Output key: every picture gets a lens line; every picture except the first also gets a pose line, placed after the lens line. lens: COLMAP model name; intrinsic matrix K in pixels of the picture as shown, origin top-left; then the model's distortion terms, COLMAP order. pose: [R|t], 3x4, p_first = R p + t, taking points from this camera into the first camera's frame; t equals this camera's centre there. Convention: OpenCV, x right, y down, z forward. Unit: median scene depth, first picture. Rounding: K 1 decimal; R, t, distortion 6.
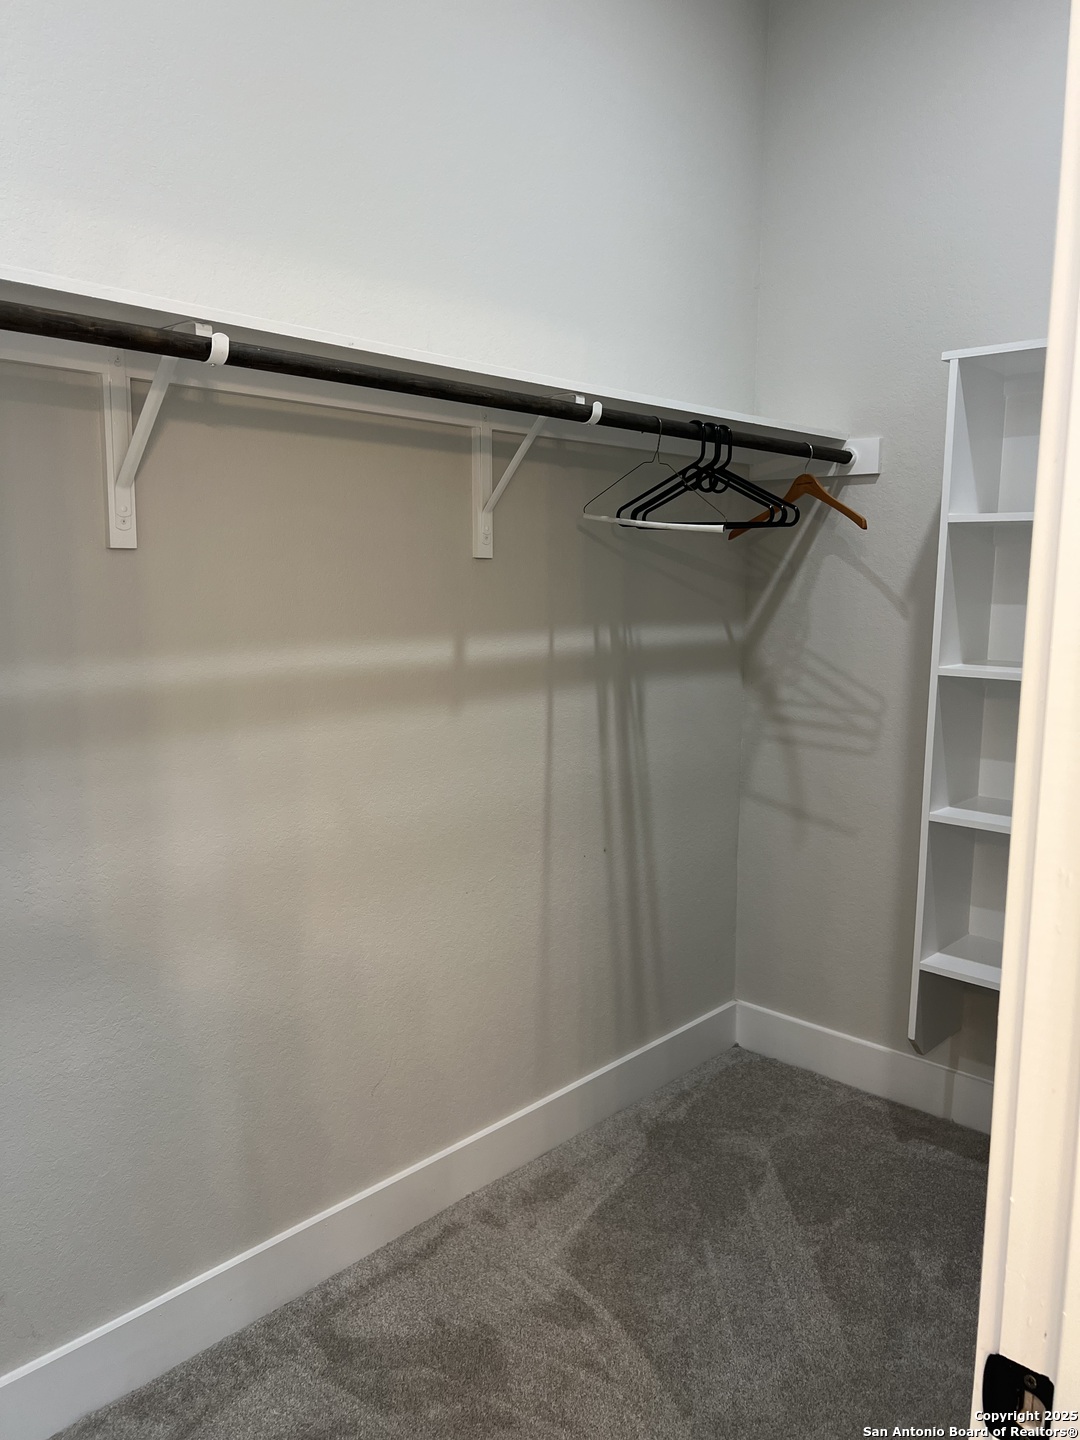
lens RADIAL K [[1081.0, 0, 538.0], [0, 1081.0, 722.9], [0, 0, 1]] dist [0.067277, -0.084596]
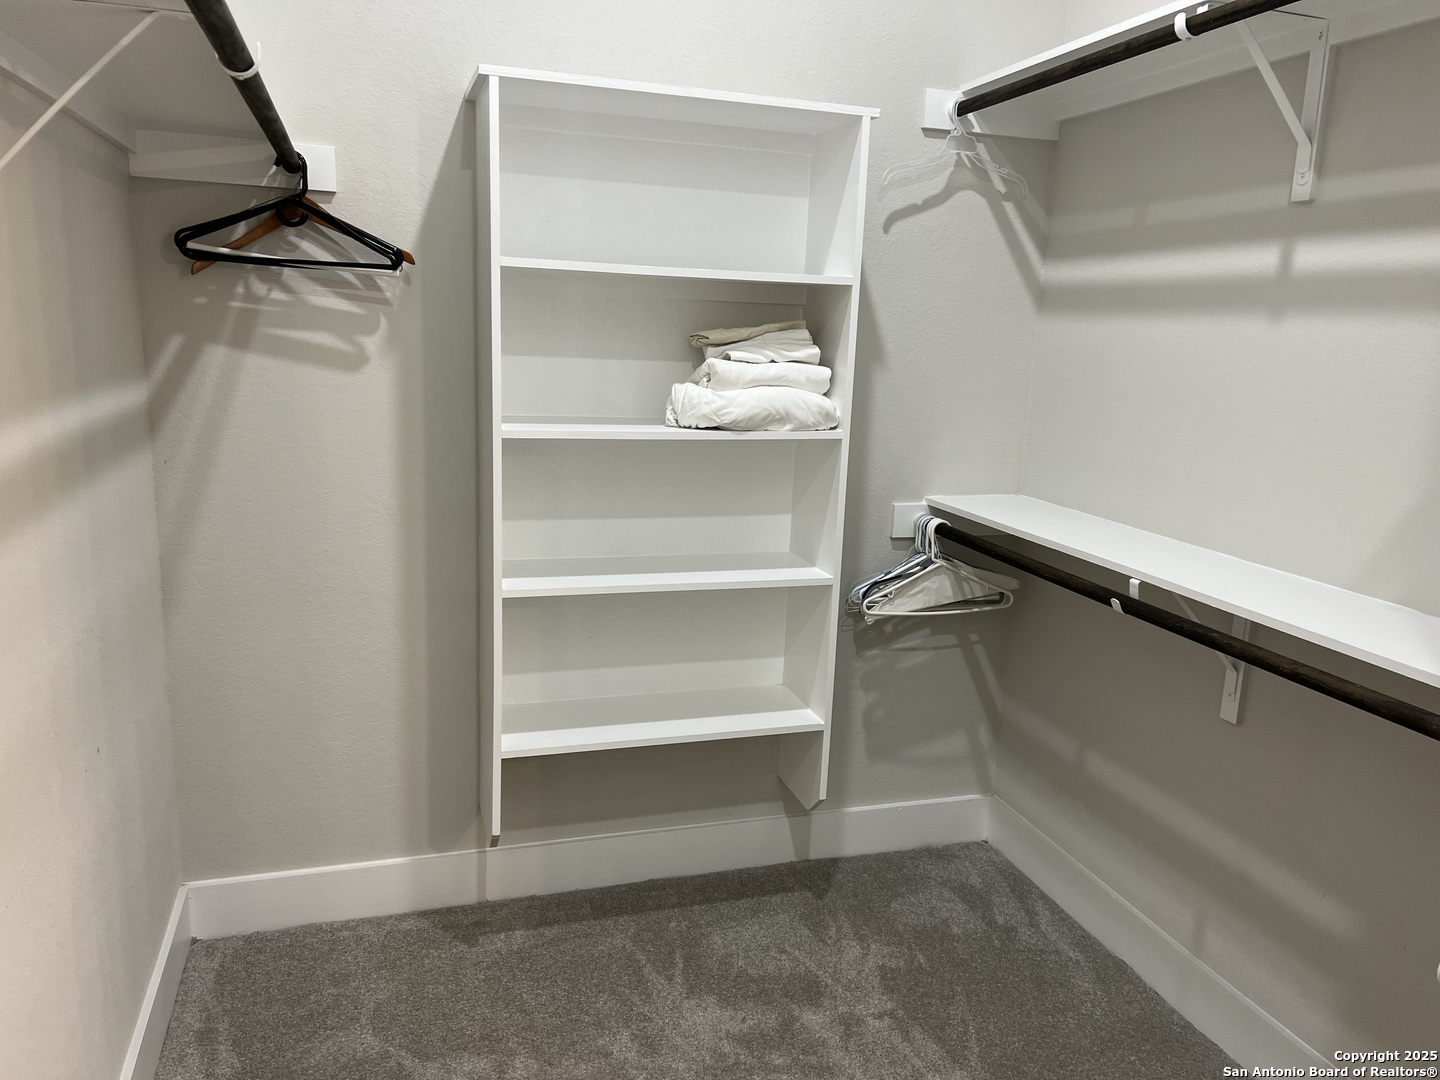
lens RADIAL K [[1081.0, 0, 719.8], [0, 1081.0, 537.0], [0, 0, 1]] dist [0.067277, -0.084596]
pose [[0.481750, -0.158114, 0.861926, -0.285387], [0.086106, 0.987369, 0.132999, -0.056973], [-0.872068, 0.010144, 0.489279, 0.344562]]
